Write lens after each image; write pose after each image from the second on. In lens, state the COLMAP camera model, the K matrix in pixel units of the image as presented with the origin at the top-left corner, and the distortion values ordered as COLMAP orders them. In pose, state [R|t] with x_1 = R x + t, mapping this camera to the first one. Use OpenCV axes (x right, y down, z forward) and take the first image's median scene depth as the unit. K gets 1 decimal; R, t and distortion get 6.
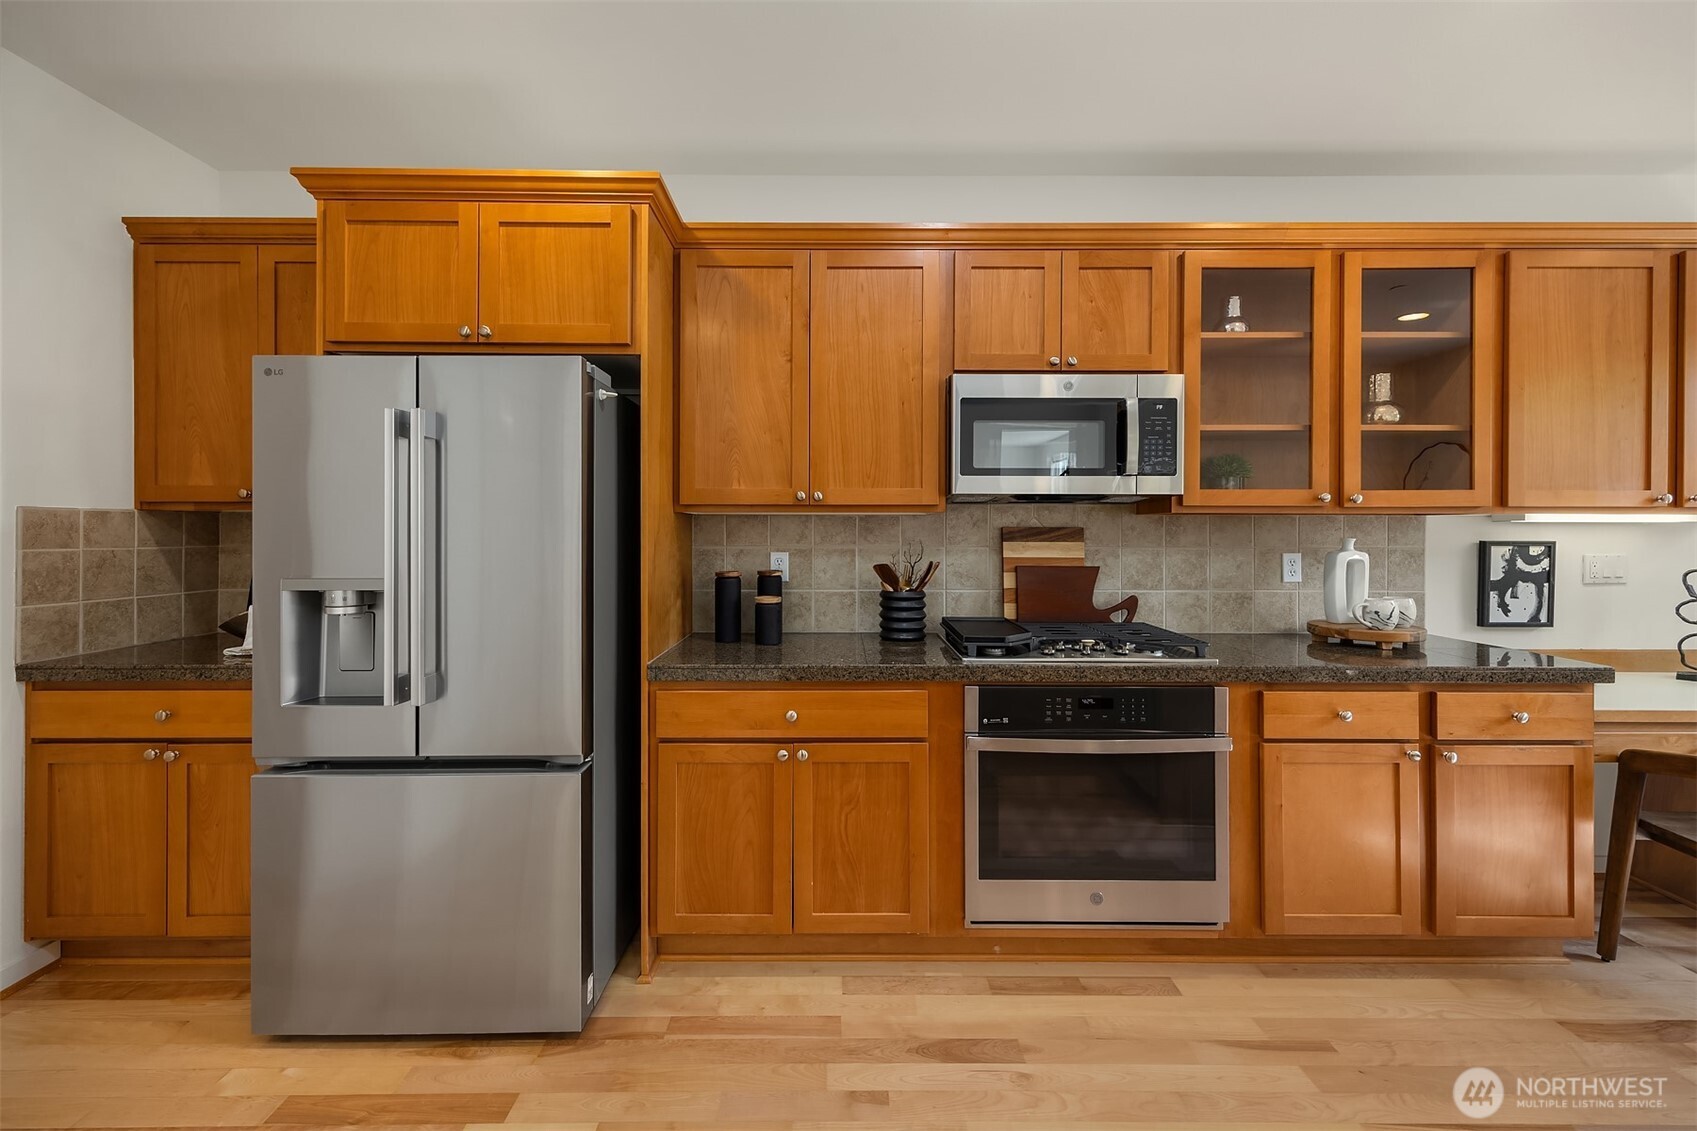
lens RADIAL K [[704.0, 0, 793.0], [0, 704.0, 534.6], [0, 0, 1]] dist [0.003496, 0.000209]
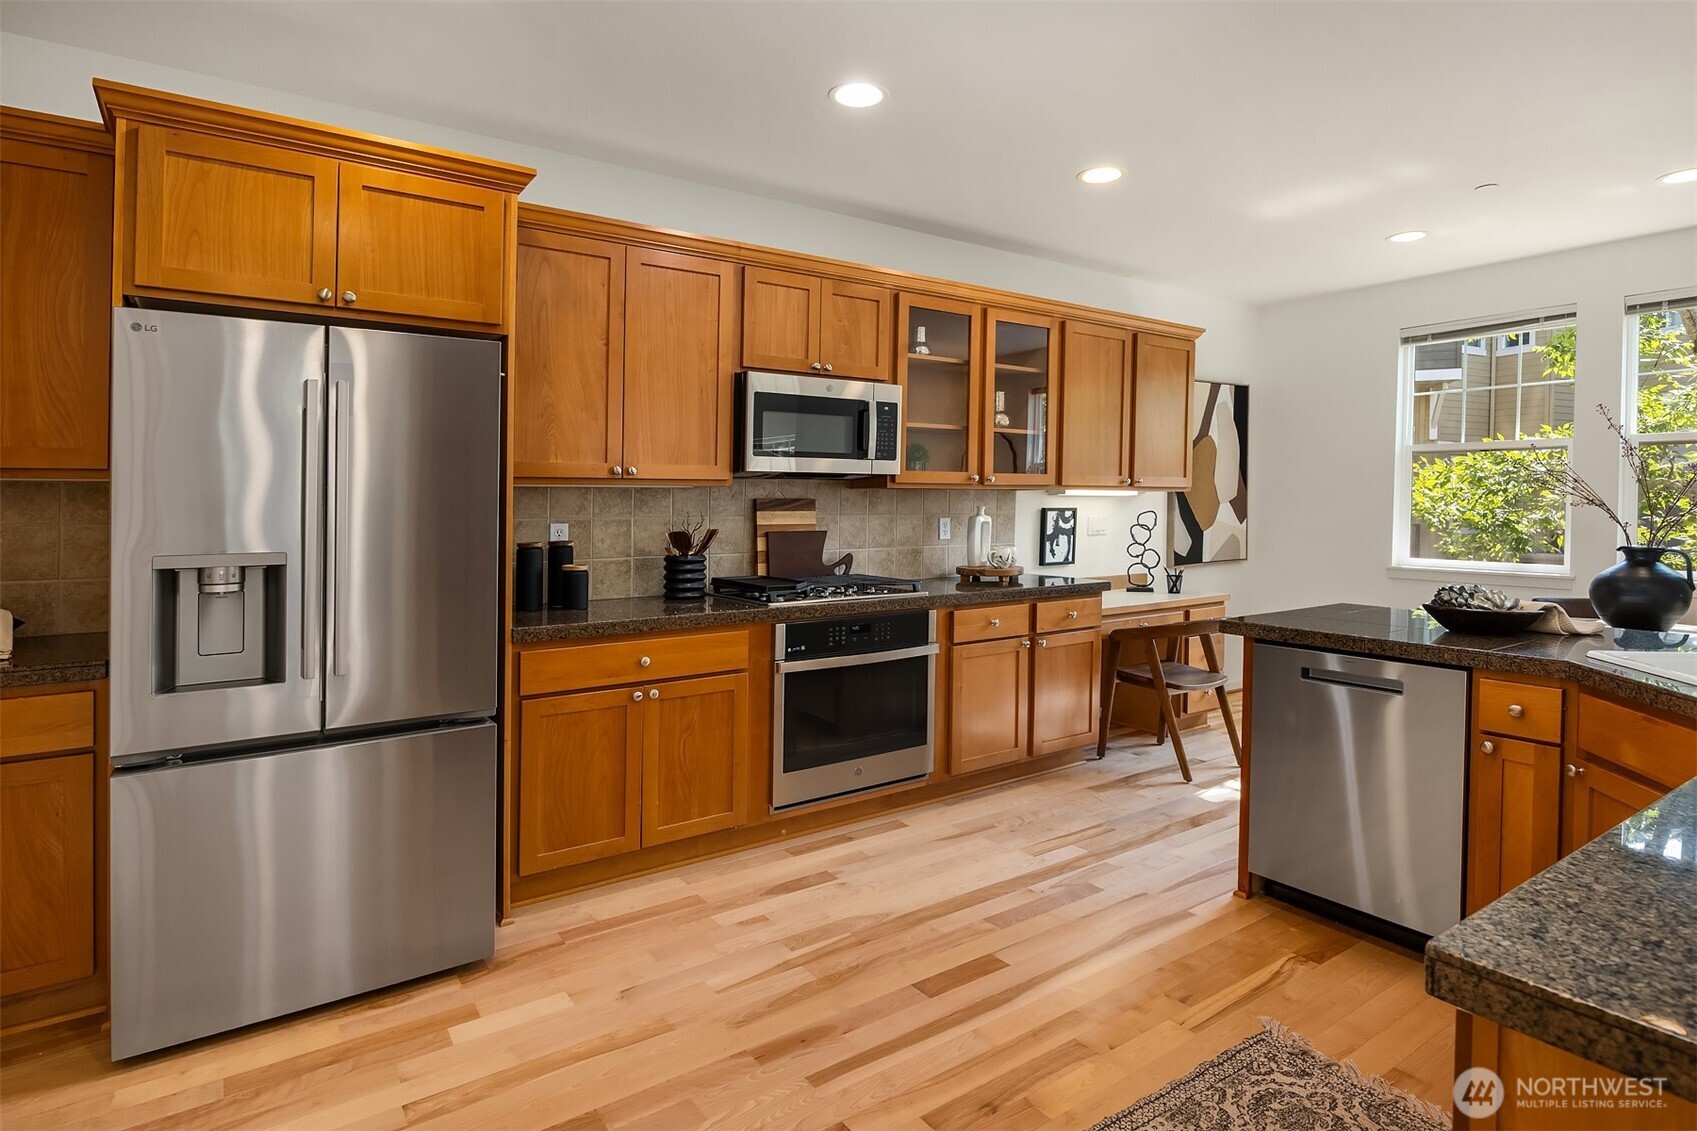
lens RADIAL K [[993.1, 0, 712.1], [0, 993.1, 557.8], [0, 0, 1]] dist [-0.024064, 0.000863]
pose [[0.855555, -0.031477, 0.516755, -0.725272], [0.006404, 0.998717, 0.050232, 0.004909], [-0.517673, -0.039667, 0.854659, -0.436715]]
